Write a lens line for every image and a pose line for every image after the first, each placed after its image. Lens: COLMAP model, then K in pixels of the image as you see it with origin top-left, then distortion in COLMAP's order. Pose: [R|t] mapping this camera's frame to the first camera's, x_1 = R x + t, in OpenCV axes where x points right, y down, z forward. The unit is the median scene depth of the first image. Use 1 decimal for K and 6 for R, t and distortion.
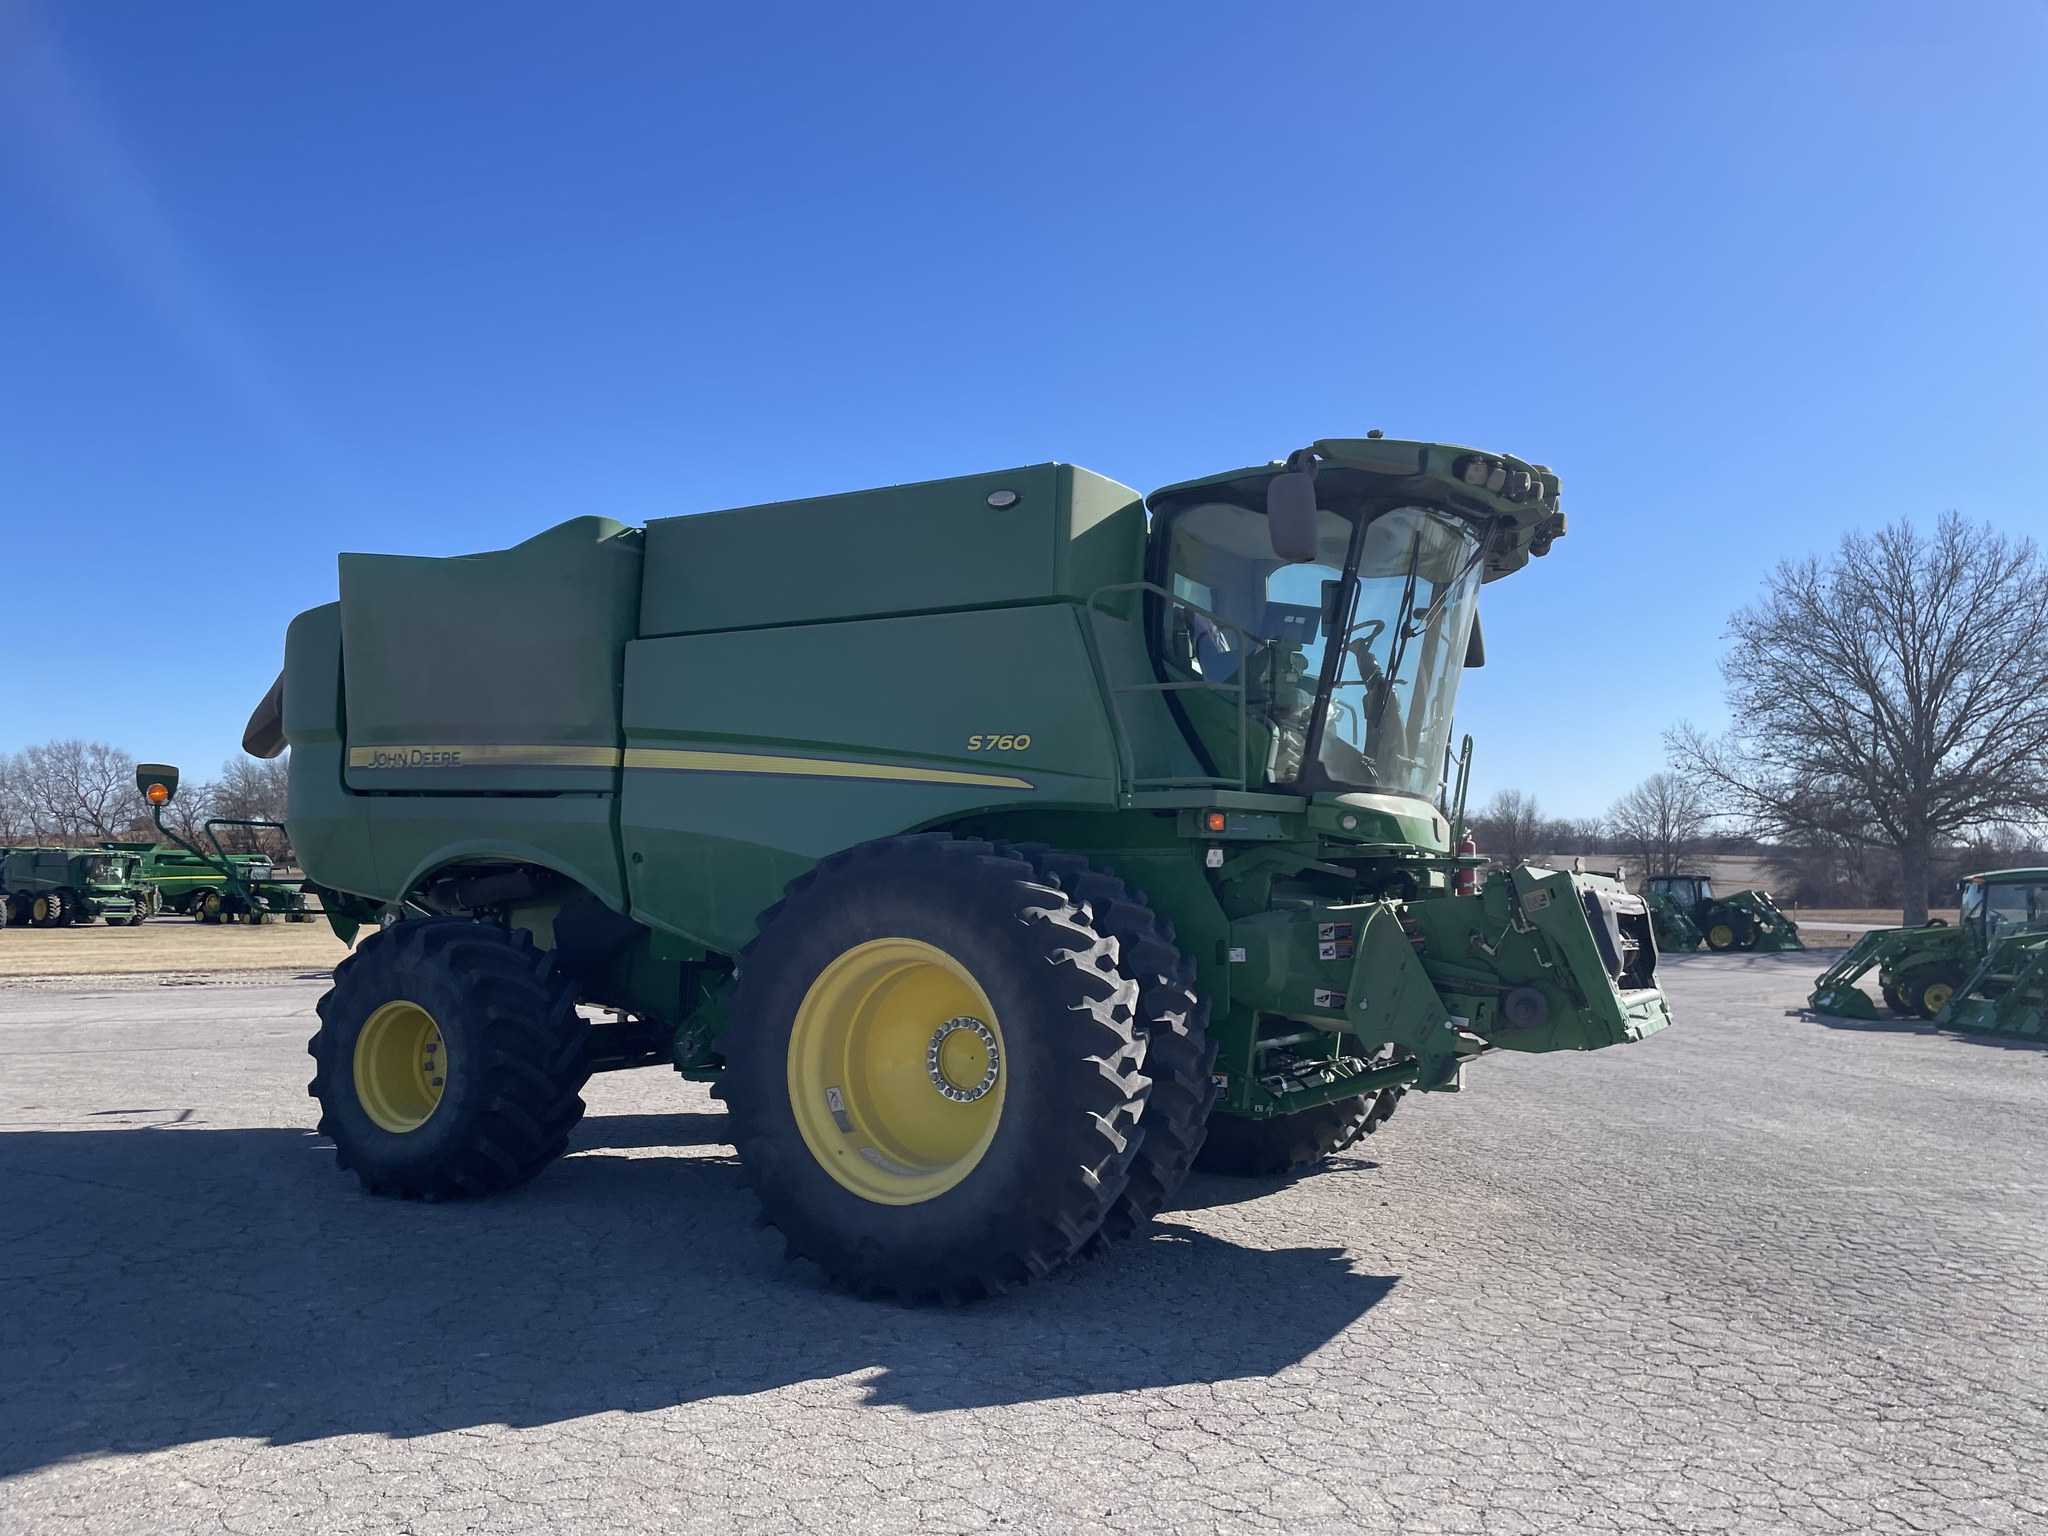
lens RADIAL K [[1549.7, 0, 1024.0], [0, 1549.7, 768.0], [0, 0, 1]] dist [0.101043, -0.144538]
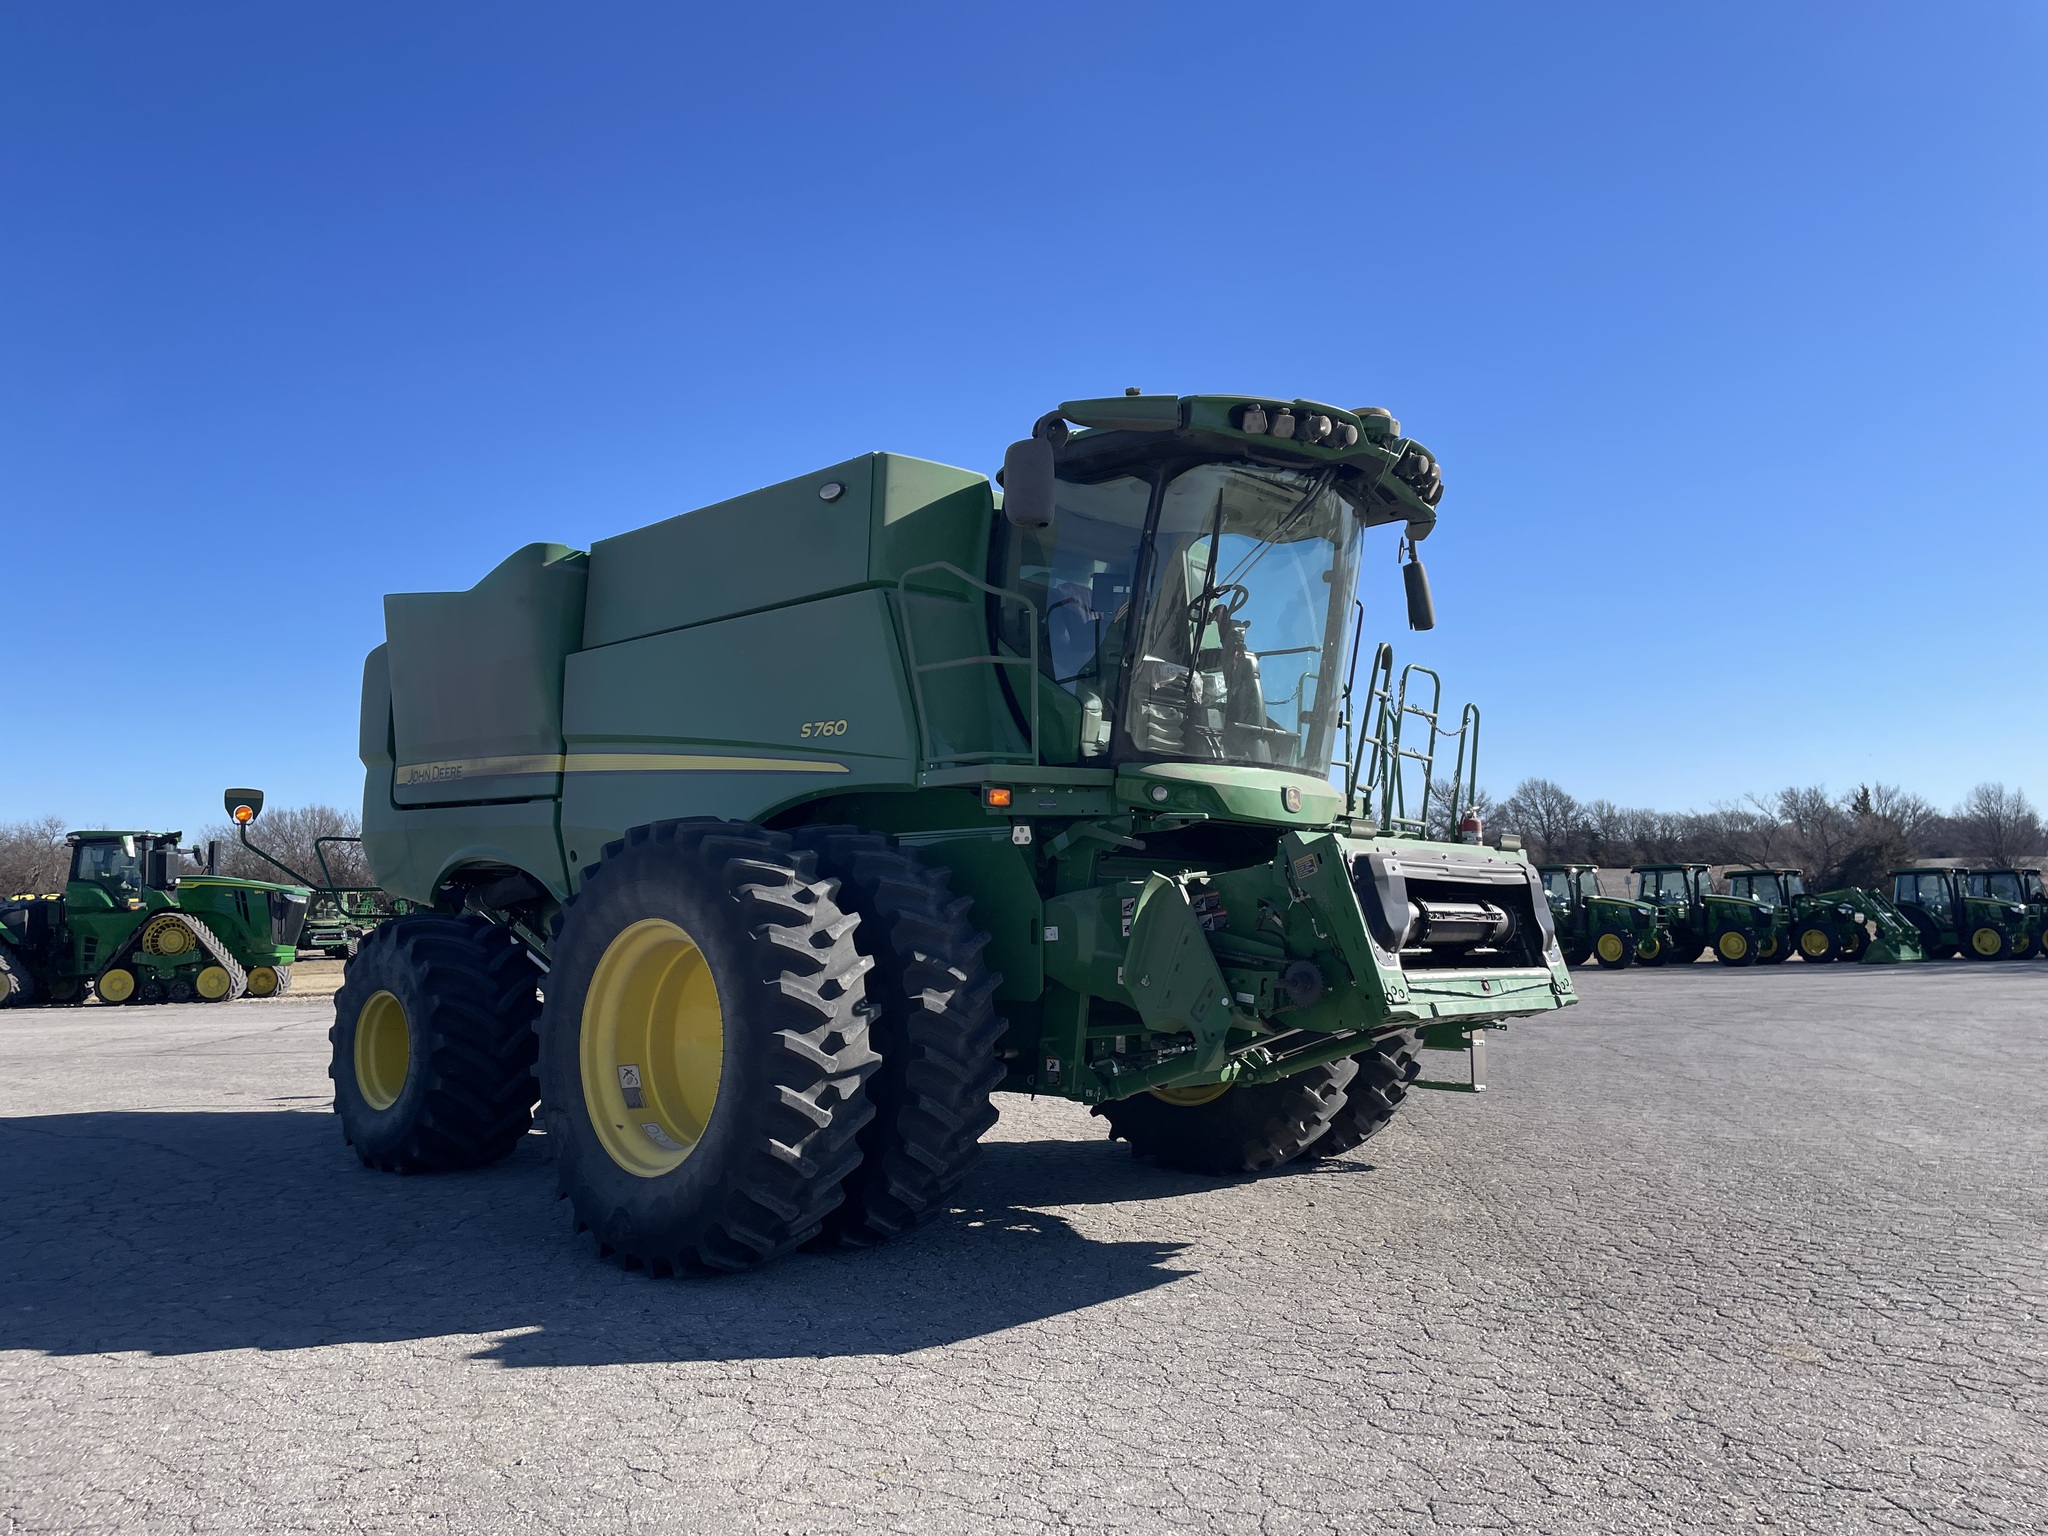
lens RADIAL K [[1531.0, 0, 1023.0], [0, 1531.0, 733.1], [0, 0, 1]] dist [0.065922, -0.003061]
pose [[0.966035, -0.047975, -0.253917, 0.367684], [0.038638, 0.998385, -0.041635, 0.033491], [0.255505, 0.030410, 0.966329, 0.060746]]
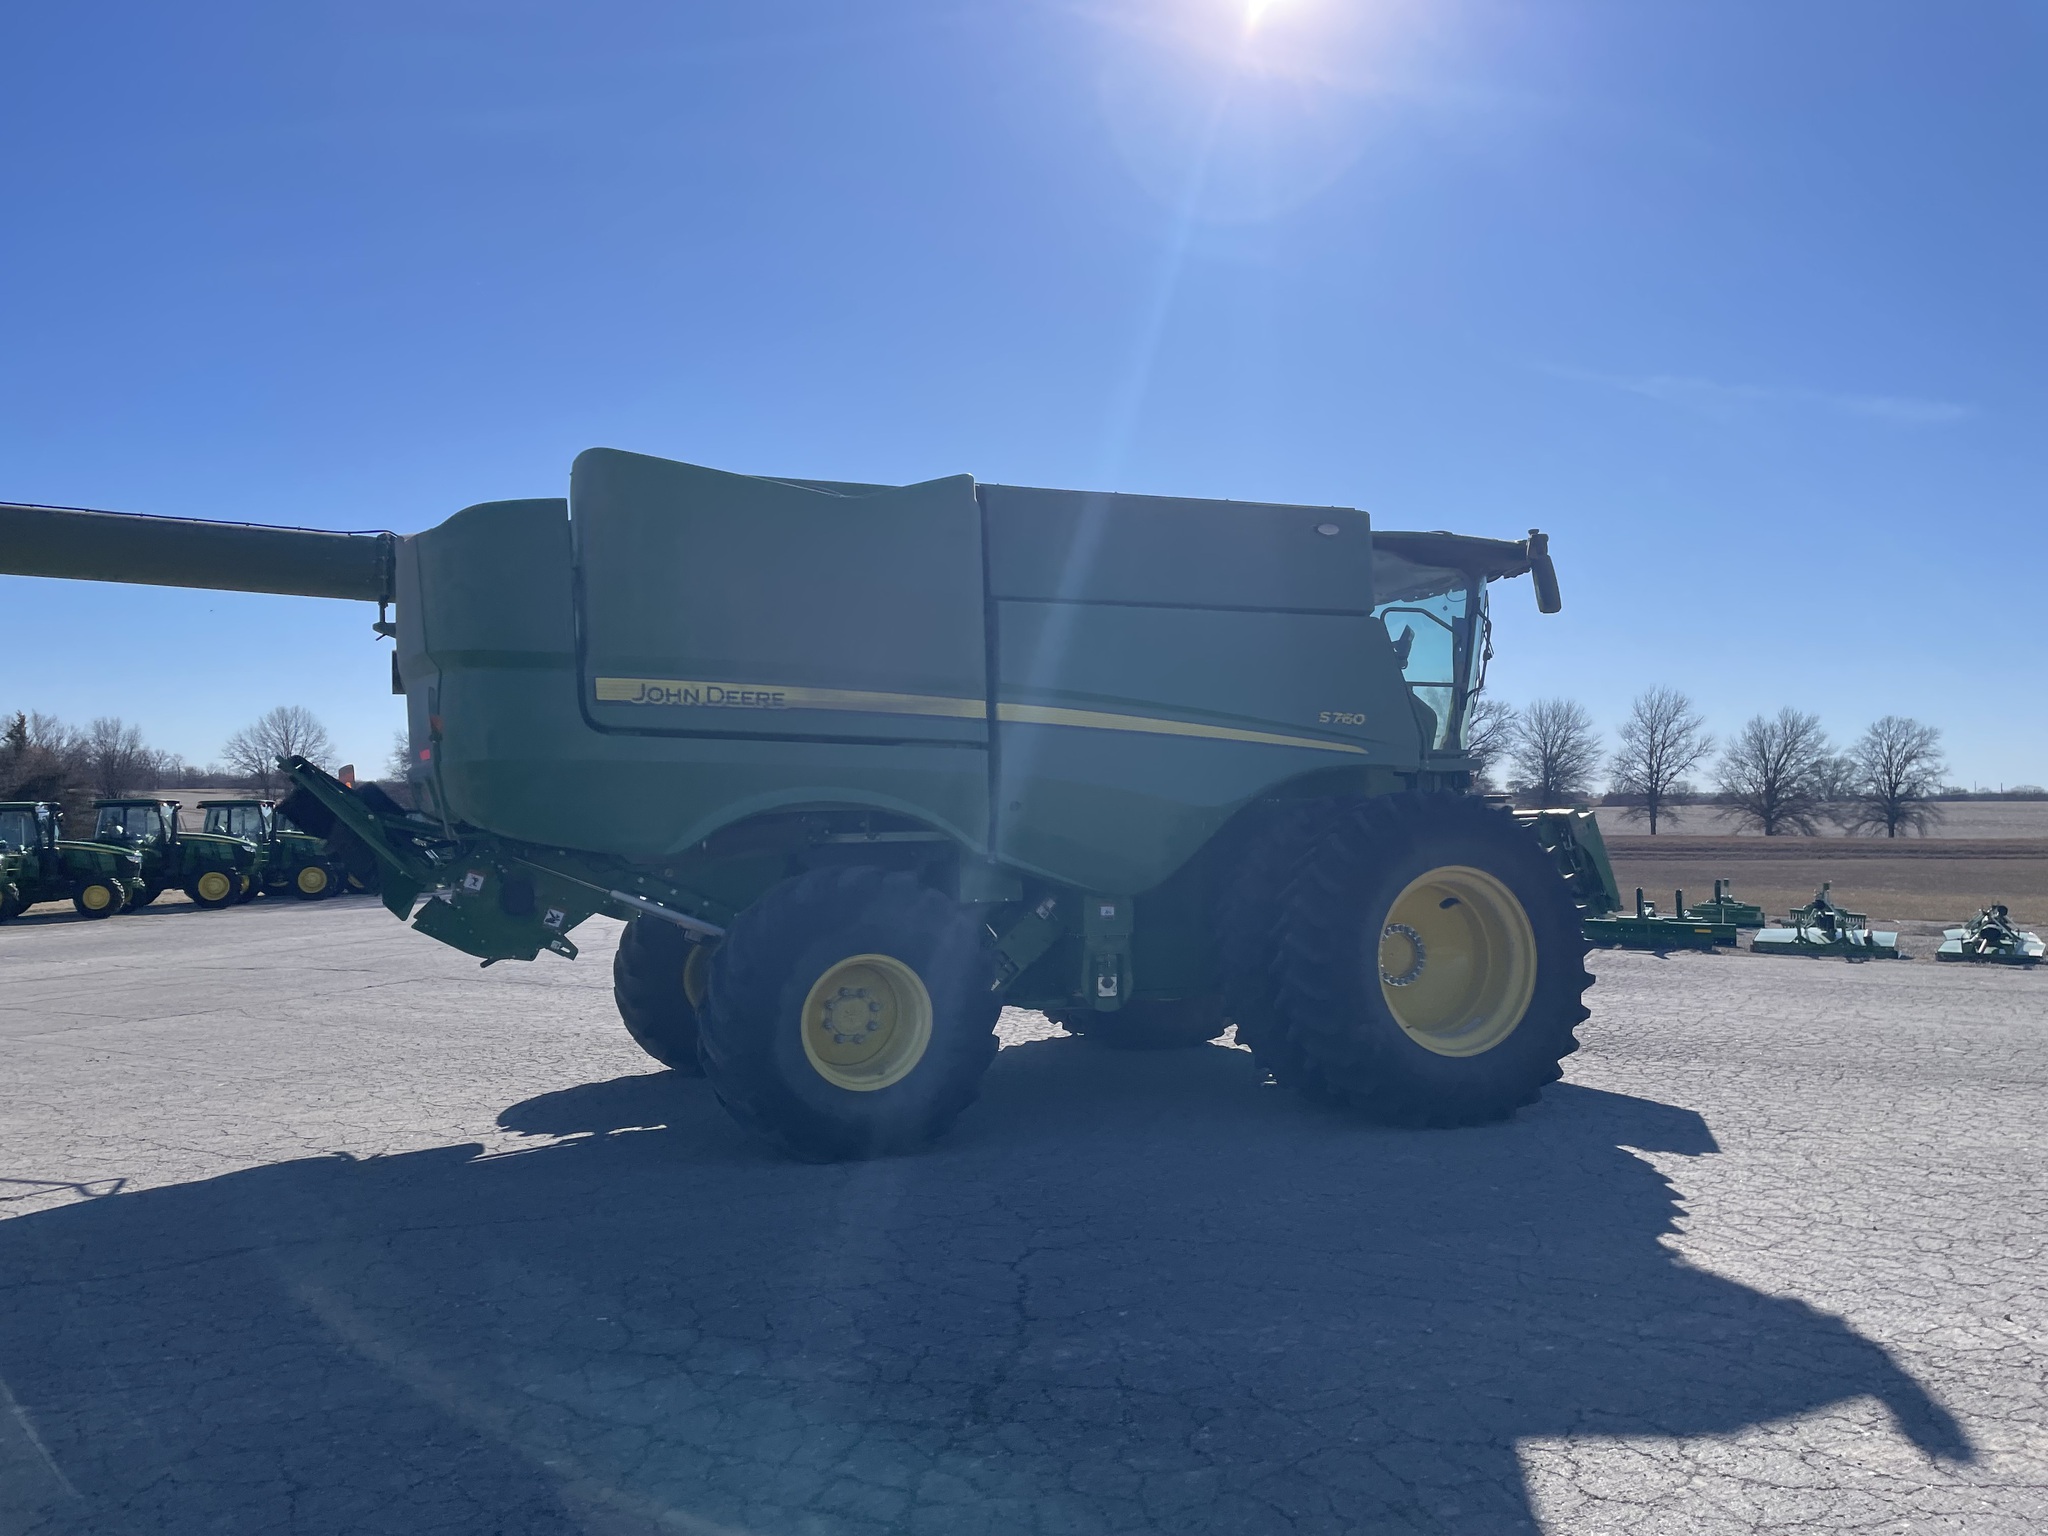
lens RADIAL K [[1561.3, 0, 1015.8], [0, 1561.3, 772.1], [0, 0, 1]] dist [0.098657, -0.130205]
pose [[0.641104, 0.011046, 0.767374, -1.218179], [-0.045324, 0.998696, 0.023490, 0.010611], [-0.766114, -0.049840, 0.640769, 0.360516]]
